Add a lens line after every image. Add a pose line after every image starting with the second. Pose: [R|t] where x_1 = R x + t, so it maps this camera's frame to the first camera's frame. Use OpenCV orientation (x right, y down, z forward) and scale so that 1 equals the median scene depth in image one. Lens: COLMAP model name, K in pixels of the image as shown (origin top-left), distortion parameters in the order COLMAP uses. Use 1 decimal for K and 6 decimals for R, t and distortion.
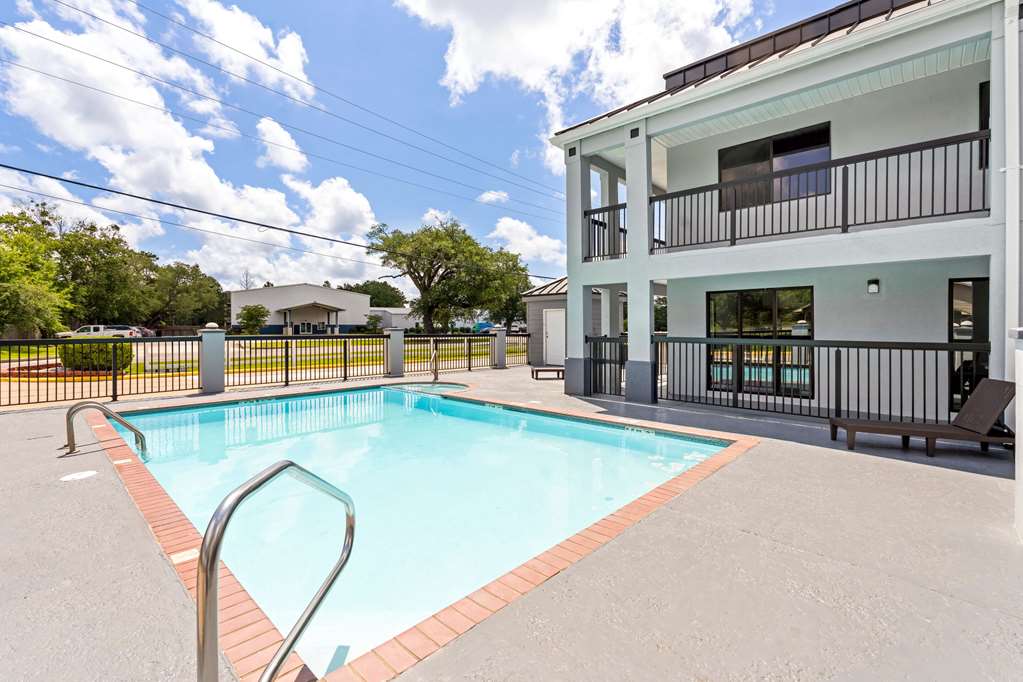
lens RADIAL K [[460.6, 0, 500.6], [0, 460.6, 330.8], [0, 0, 1]] dist [-0.001844, -0.000279]
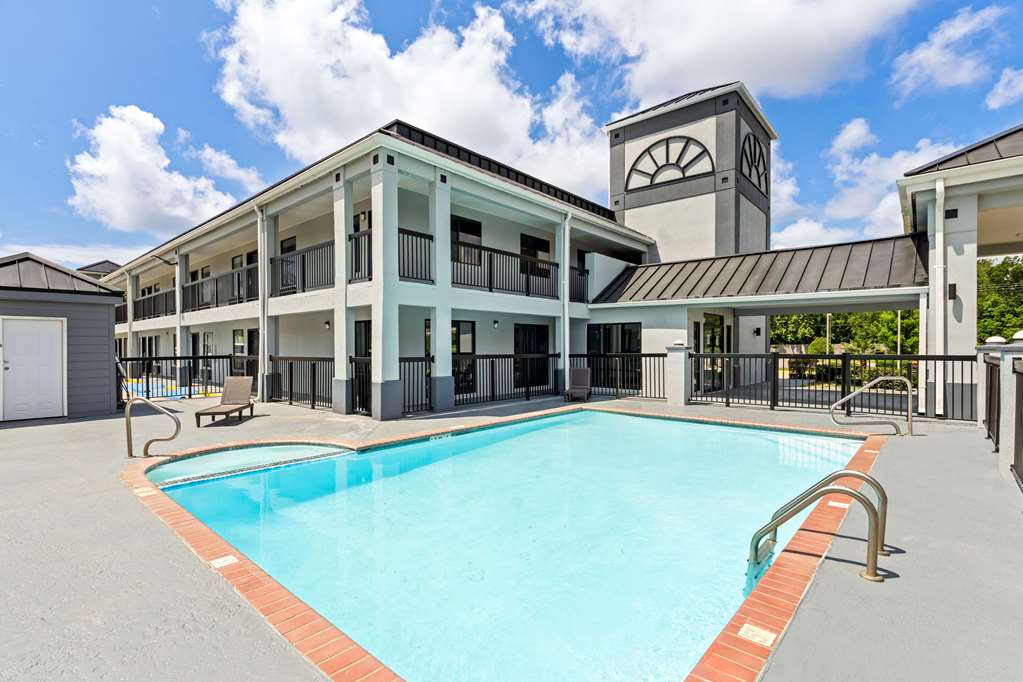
lens RADIAL K [[469.5, 0, 511.7], [0, 469.5, 345.4], [0, 0, 1]] dist [-0.000336, 0.000044]
pose [[-0.026849, 0.003167, 0.999634, -0.976449], [0.008371, 0.999961, -0.002943, -0.007658], [-0.999604, 0.008288, -0.026874, 0.949225]]
